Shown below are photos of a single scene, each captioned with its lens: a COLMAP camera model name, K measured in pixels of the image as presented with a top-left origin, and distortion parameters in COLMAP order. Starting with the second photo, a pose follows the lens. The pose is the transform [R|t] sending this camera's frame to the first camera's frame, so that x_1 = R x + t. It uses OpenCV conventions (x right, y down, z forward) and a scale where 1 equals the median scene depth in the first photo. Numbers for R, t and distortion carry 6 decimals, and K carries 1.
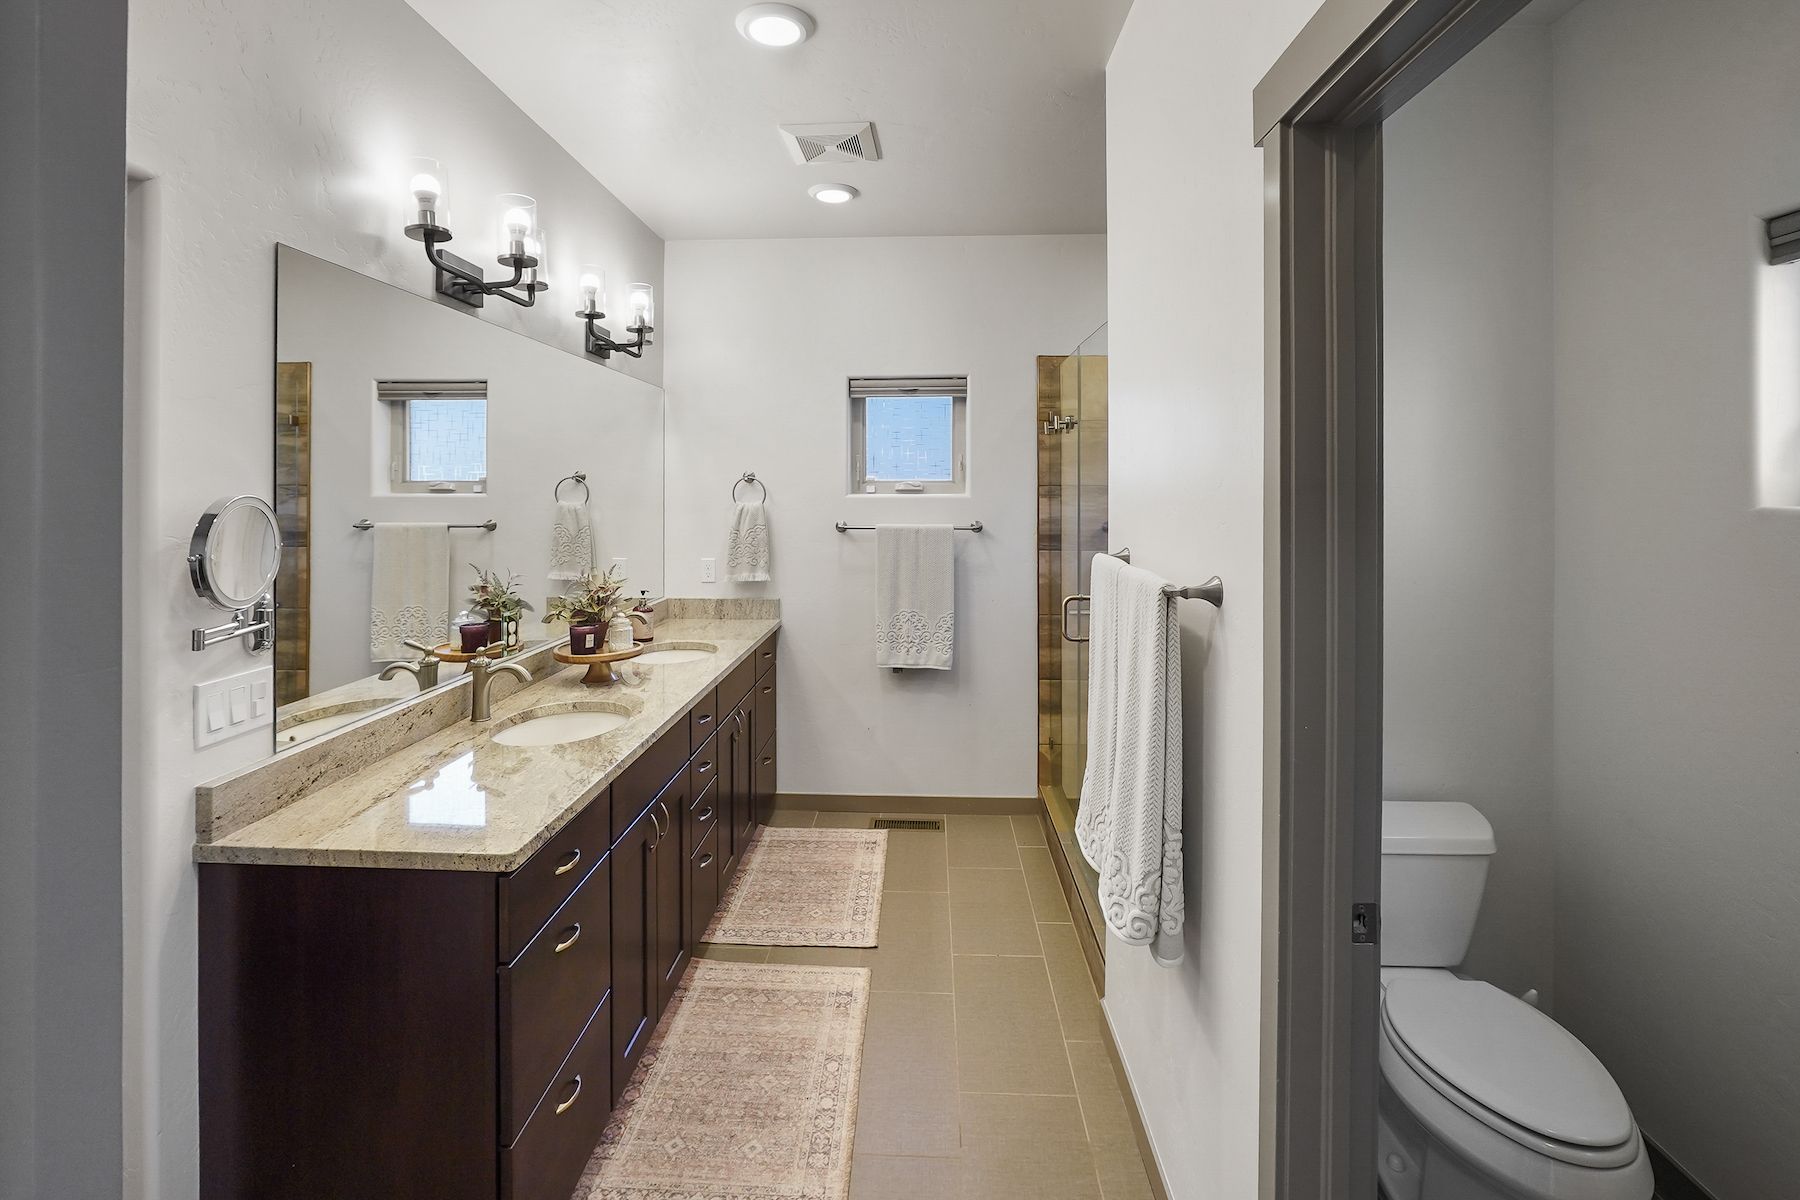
lens RADIAL K [[782.5, 0, 887.1], [0, 782.5, 498.9], [0, 0, 1]] dist [-0.019901, 0.006000]
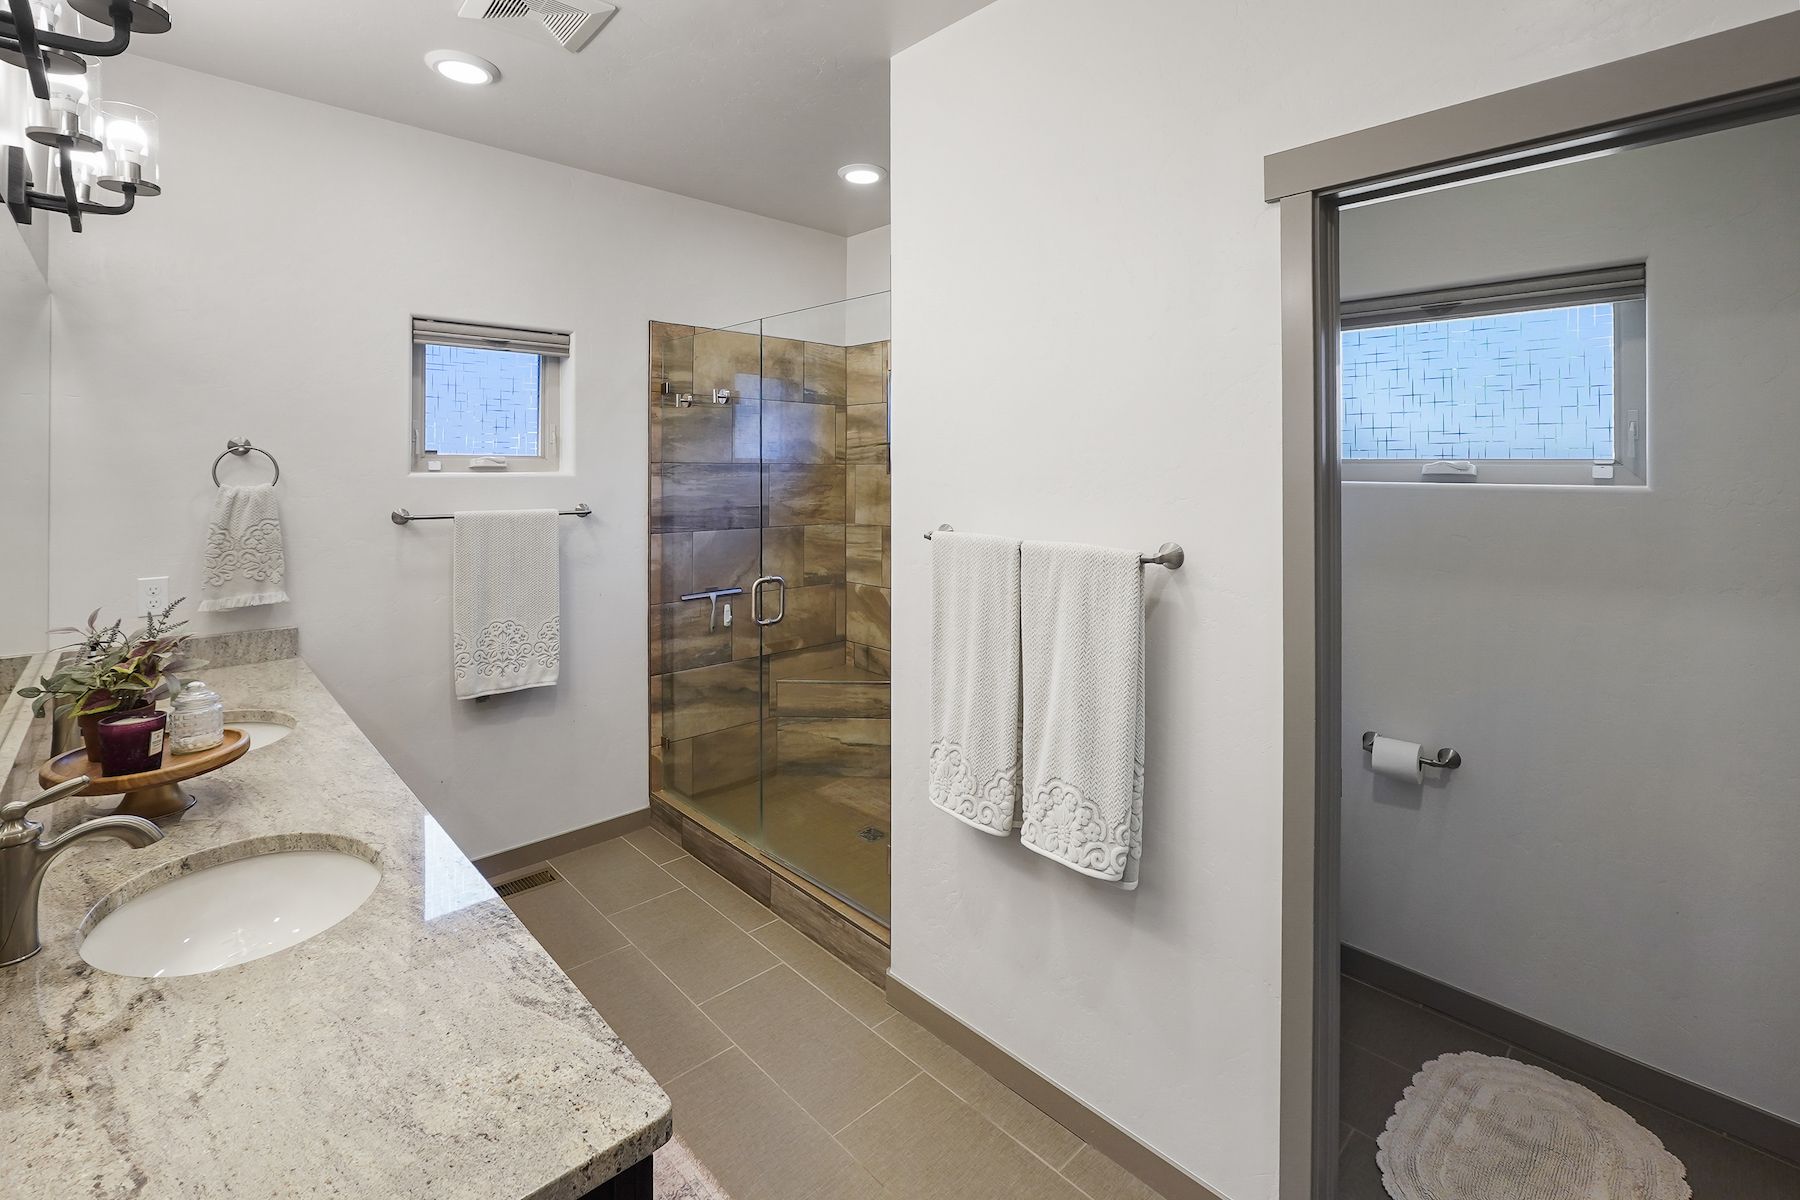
lens RADIAL K [[782.5, 0, 873.6], [0, 782.5, 468.8], [0, 0, 1]] dist [-0.019901, 0.006000]
pose [[0.695753, 0.003118, 0.718274, -0.277717], [0.002496, 0.999974, -0.006759, -0.003515], [-0.718277, 0.006496, 0.695727, 0.179108]]
